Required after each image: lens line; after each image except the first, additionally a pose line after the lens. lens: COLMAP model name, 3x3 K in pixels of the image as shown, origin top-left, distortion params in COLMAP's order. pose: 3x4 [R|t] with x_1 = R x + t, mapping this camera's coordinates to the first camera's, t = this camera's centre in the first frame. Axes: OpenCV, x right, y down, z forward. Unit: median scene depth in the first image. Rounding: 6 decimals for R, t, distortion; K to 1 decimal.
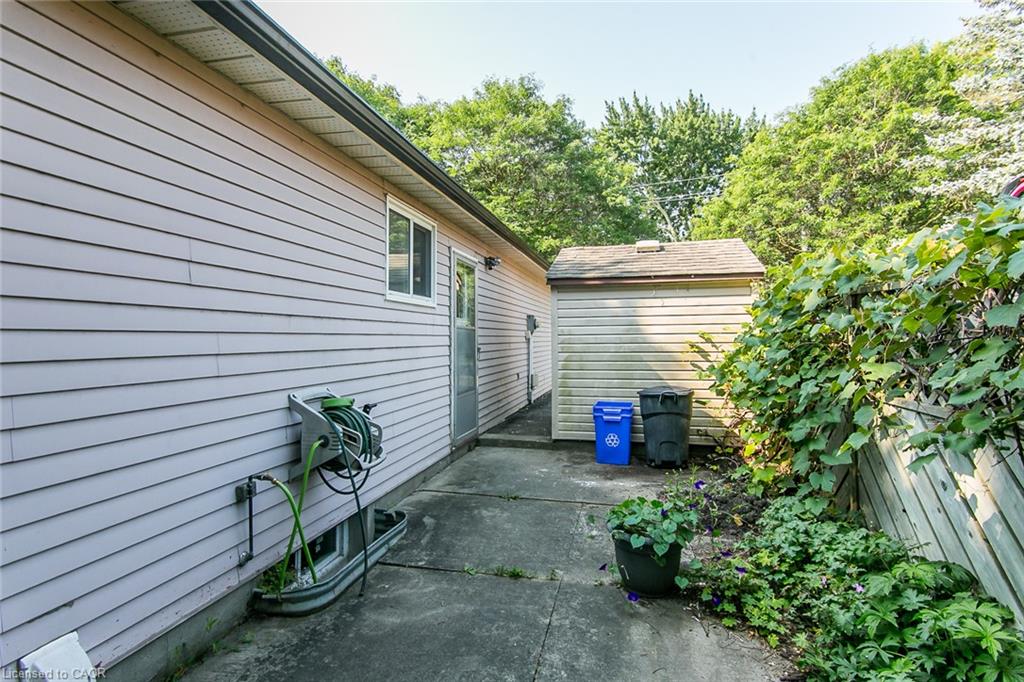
lens RADIAL K [[509.6, 0, 514.2], [0, 509.6, 352.6], [0, 0, 1]] dist [0.000748, -0.000071]
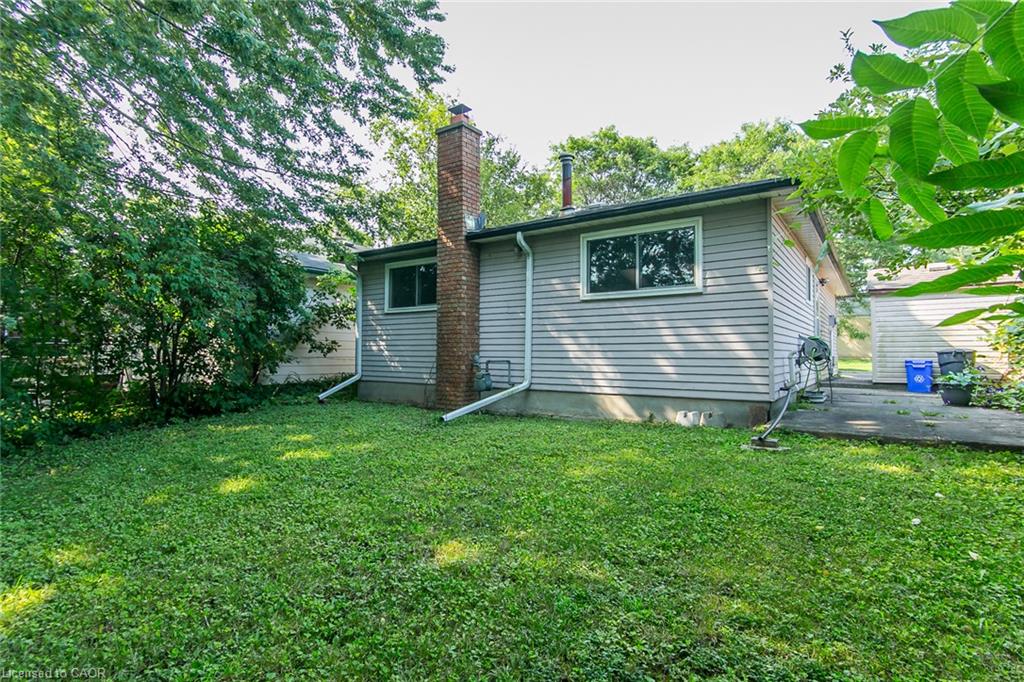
lens RADIAL K [[507.5, 0, 516.8], [0, 507.5, 335.1], [0, 0, 1]] dist [-0.000792, -0.000450]
pose [[0.923318, -0.008693, -0.383937, -0.408507], [-0.014377, 0.998260, -0.057179, 0.135454], [0.383767, 0.058315, 0.921587, -1.137505]]
